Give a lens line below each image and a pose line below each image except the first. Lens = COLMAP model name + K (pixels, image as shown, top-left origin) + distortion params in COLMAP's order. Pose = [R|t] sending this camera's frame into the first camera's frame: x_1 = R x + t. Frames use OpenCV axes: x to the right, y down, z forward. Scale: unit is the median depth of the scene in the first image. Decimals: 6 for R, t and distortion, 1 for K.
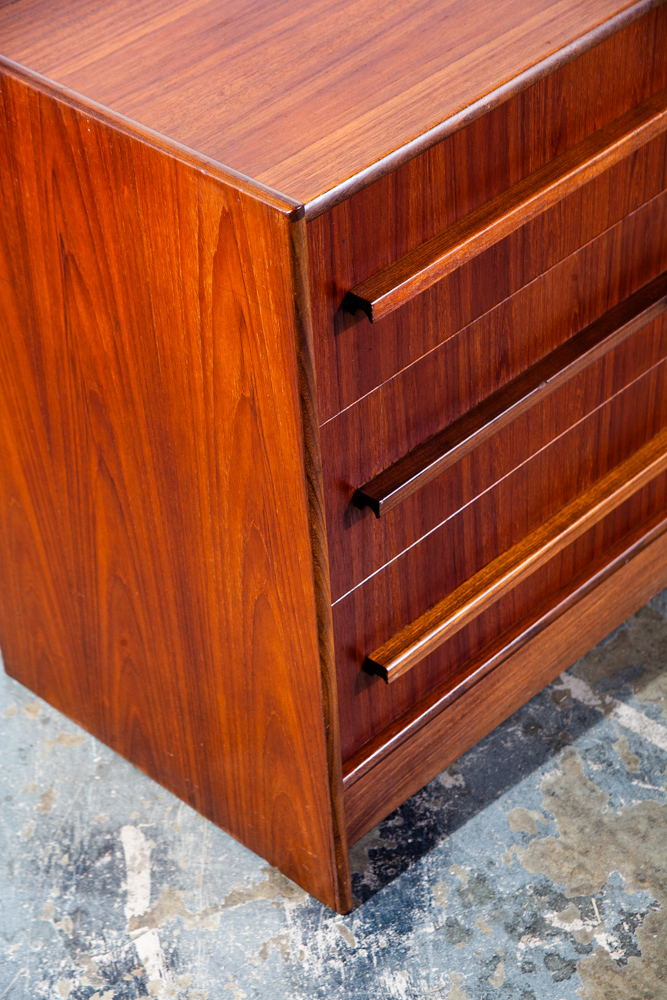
lens RADIAL K [[2035.7, 0, 334.1], [0, 2035.7, 499.7], [0, 0, 1]] dist [0.322638, 0.000000]
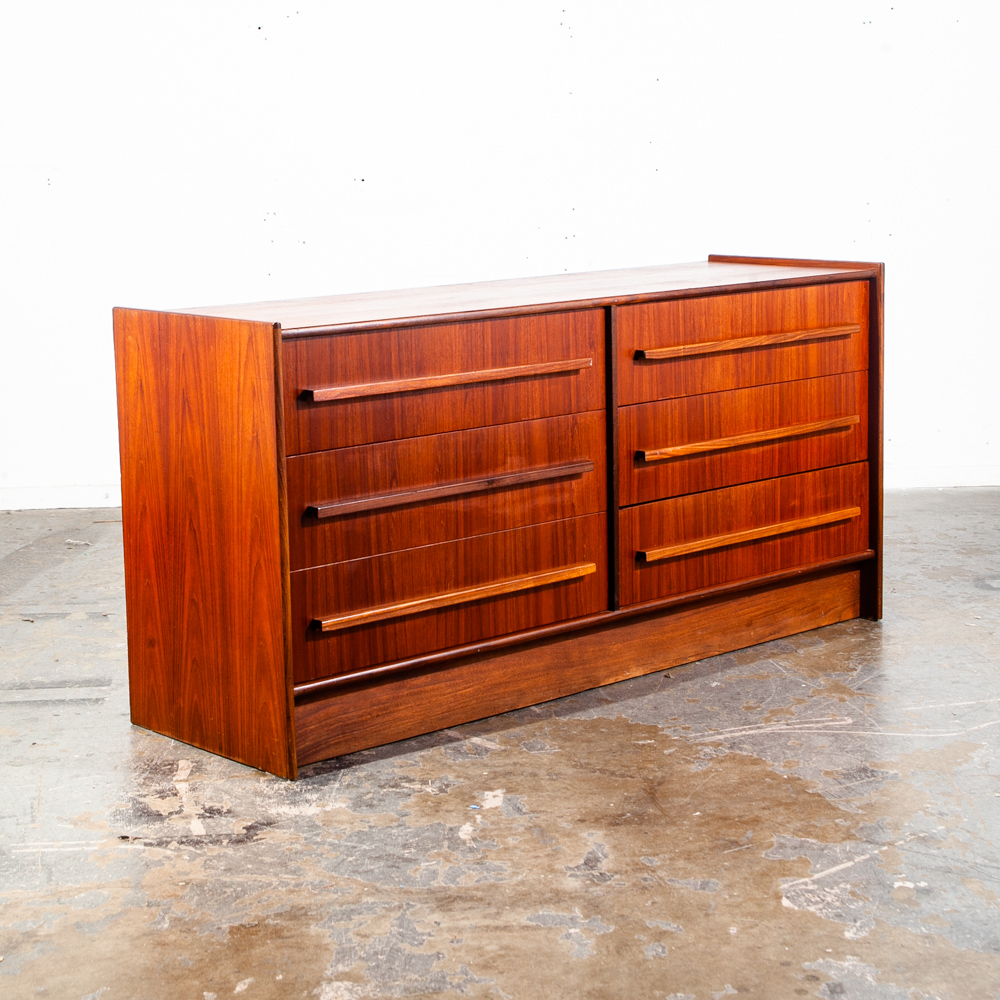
lens RADIAL K [[2116.1, 0, 496.4], [0, 2116.1, 499.1], [0, 0, 1]] dist [0.041121, 0.000000]
pose [[0.996392, 0.040614, -0.074522, 0.315959], [-0.073160, 0.856087, -0.511628, 0.939693], [0.043018, 0.515234, 0.855969, -0.714938]]
